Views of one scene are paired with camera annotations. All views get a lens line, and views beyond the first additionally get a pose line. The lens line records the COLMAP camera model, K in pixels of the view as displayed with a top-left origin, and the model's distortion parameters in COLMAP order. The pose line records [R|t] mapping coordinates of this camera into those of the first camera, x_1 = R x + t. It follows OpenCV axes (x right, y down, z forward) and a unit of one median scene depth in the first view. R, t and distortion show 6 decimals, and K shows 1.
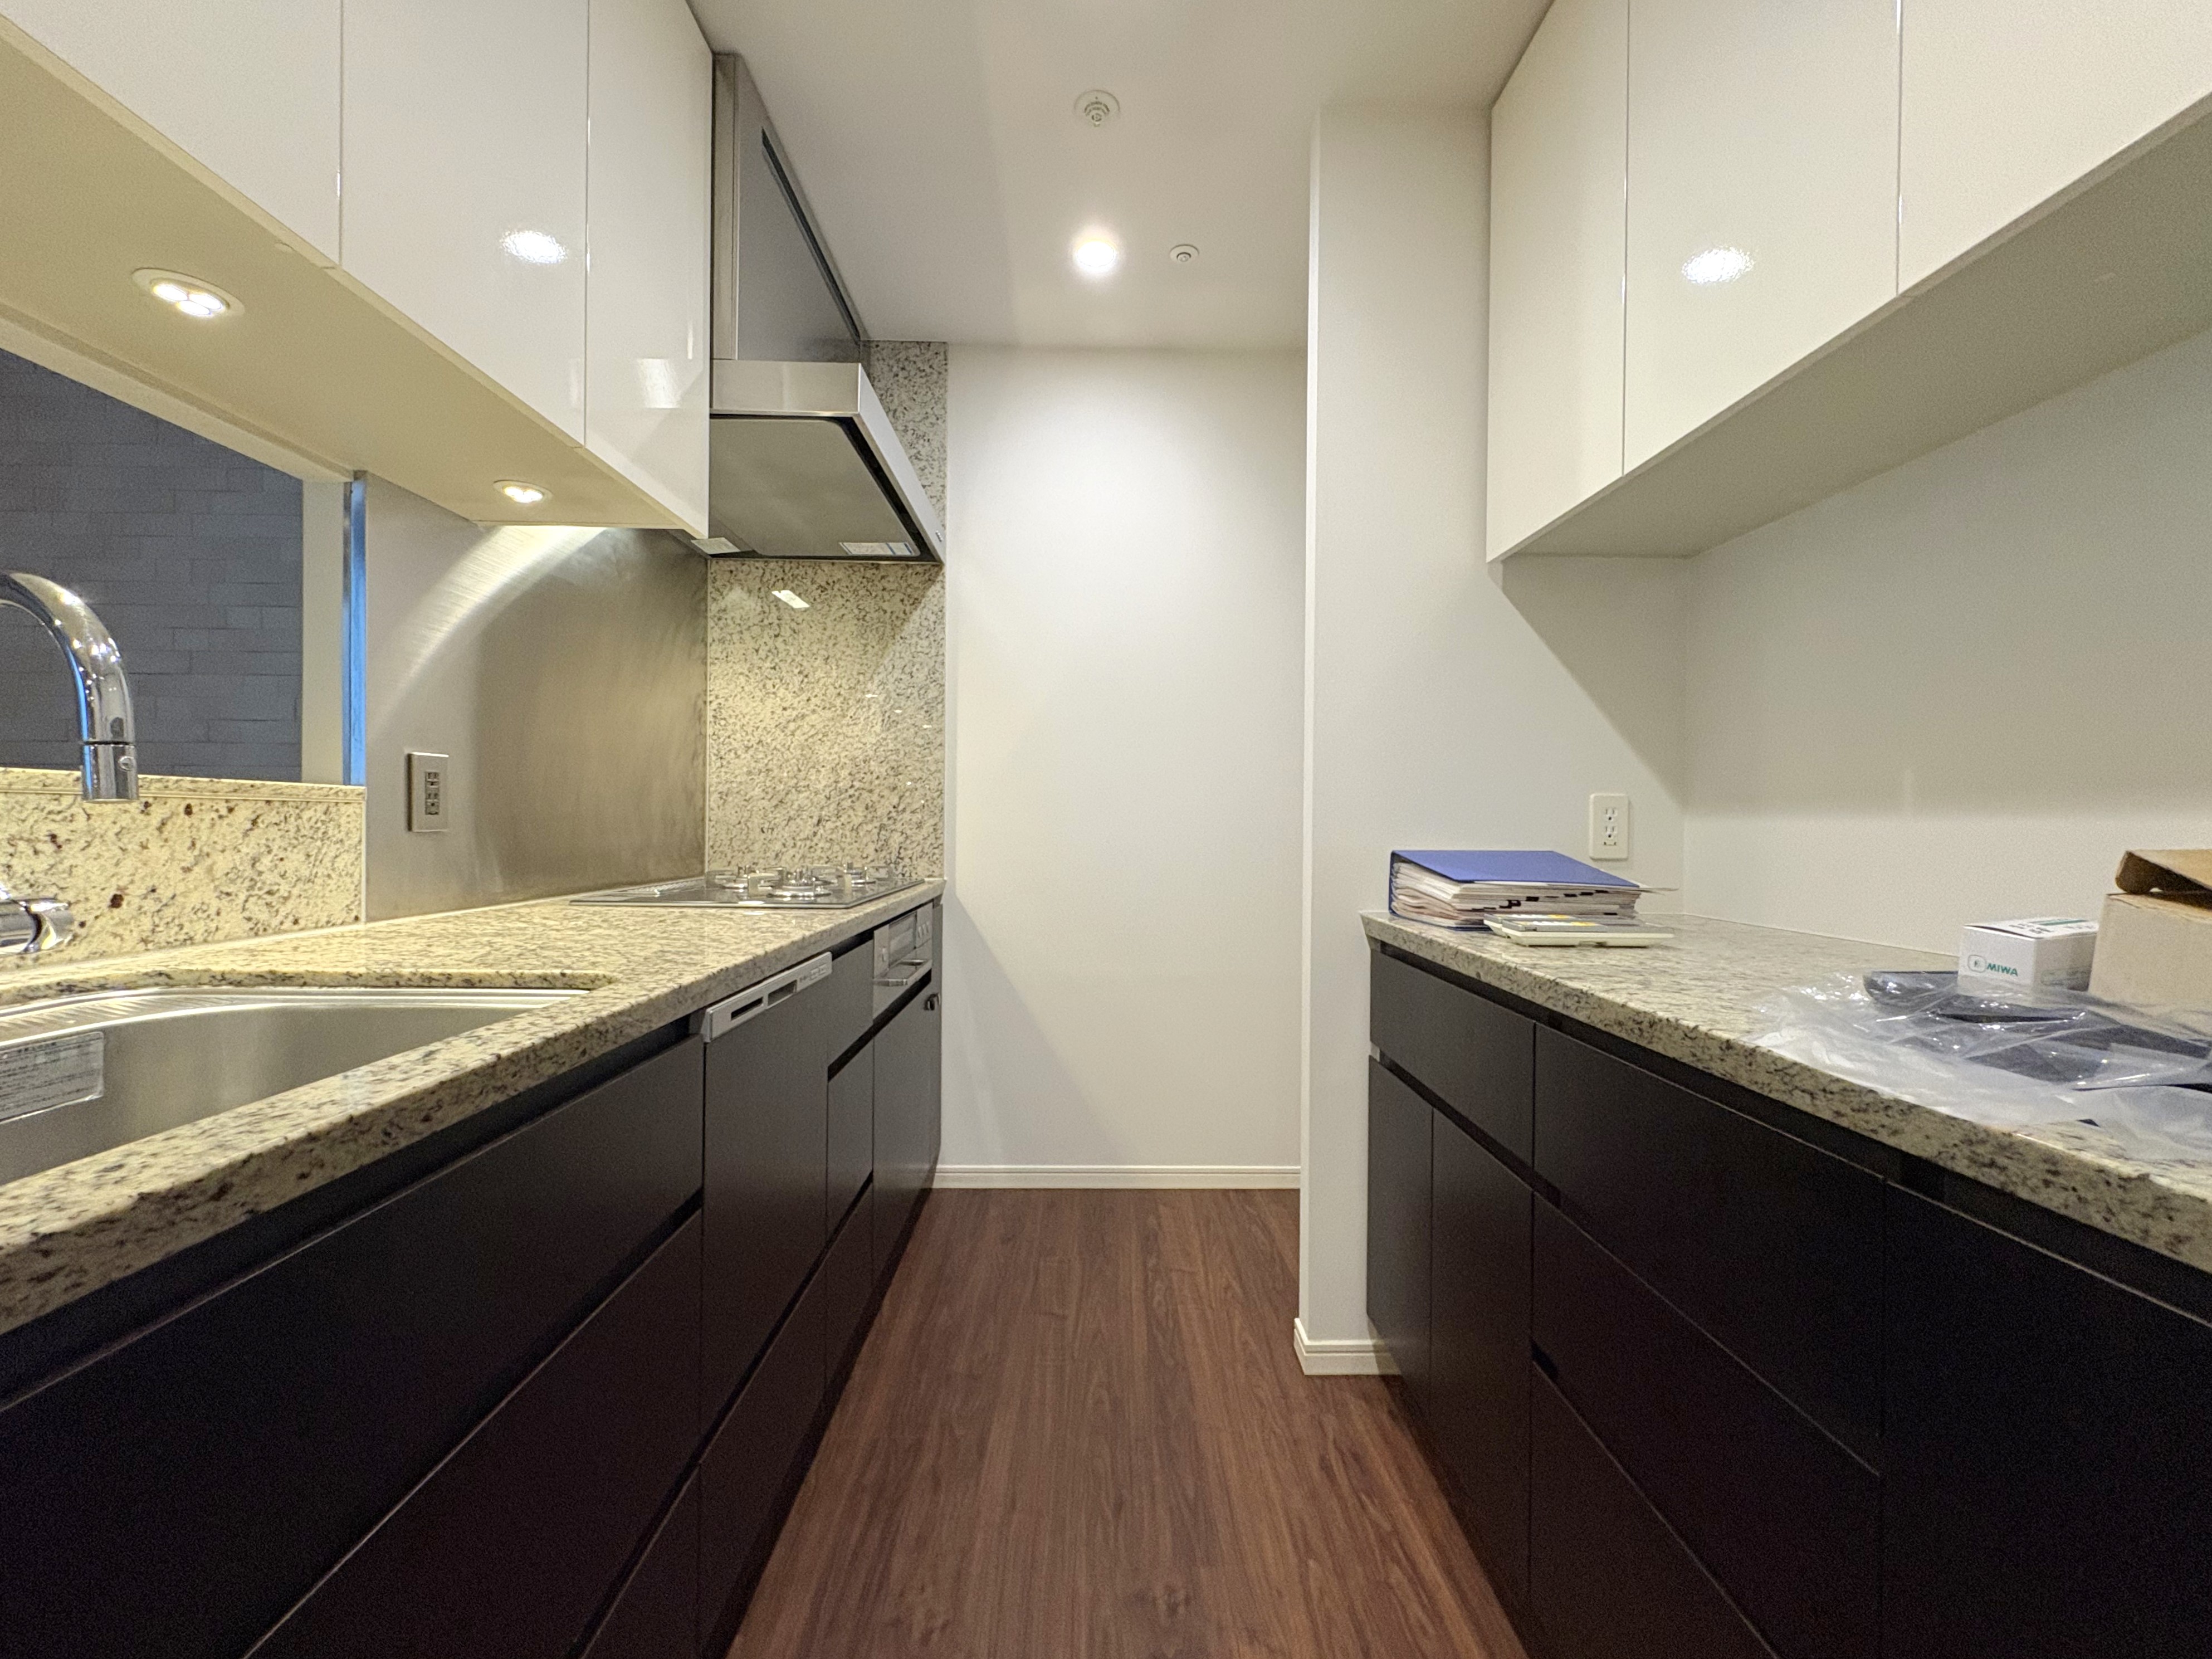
lens RADIAL K [[892.6, 0, 1101.9], [0, 892.6, 824.7], [0, 0, 1]] dist [0.011118, -0.000141]
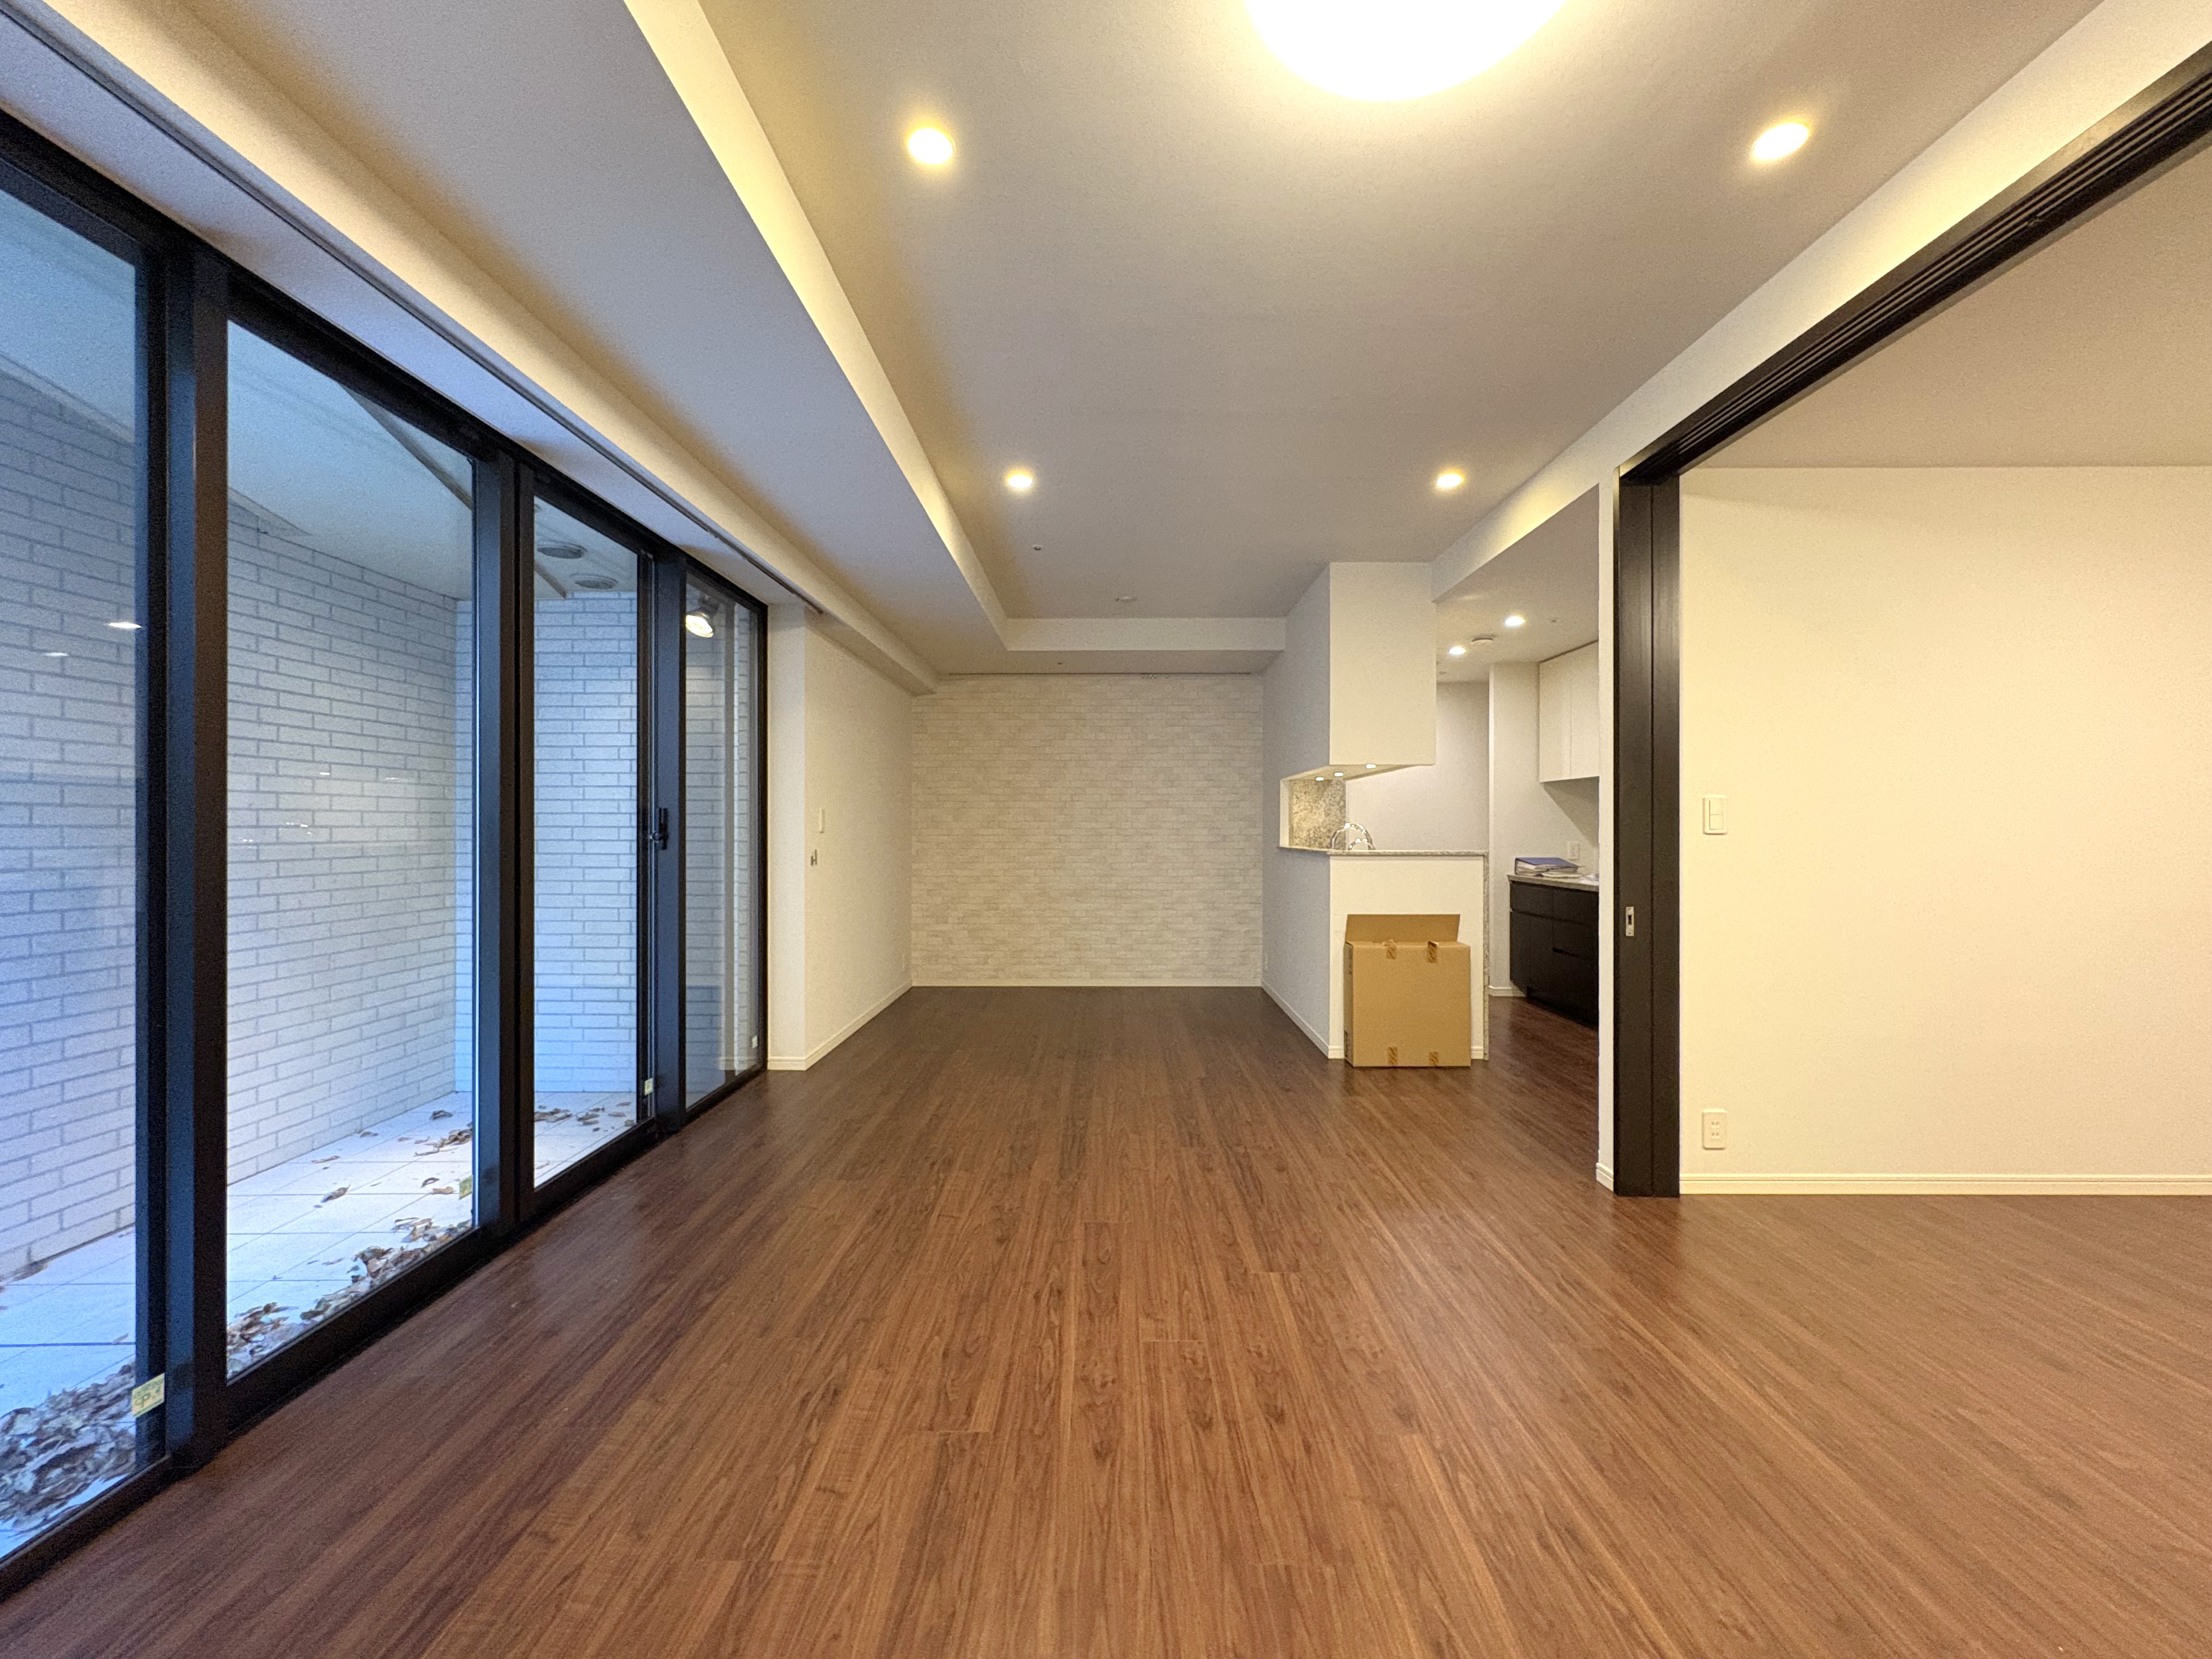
lens RADIAL K [[892.6, 0, 1106.3], [0, 892.6, 825.5], [0, 0, 1]] dist [0.011118, -0.000141]
pose [[0.999755, -0.008561, -0.020410, -1.355661], [0.008425, 0.999942, -0.006730, -0.098318], [0.020466, 0.006556, 0.999769, -2.881709]]
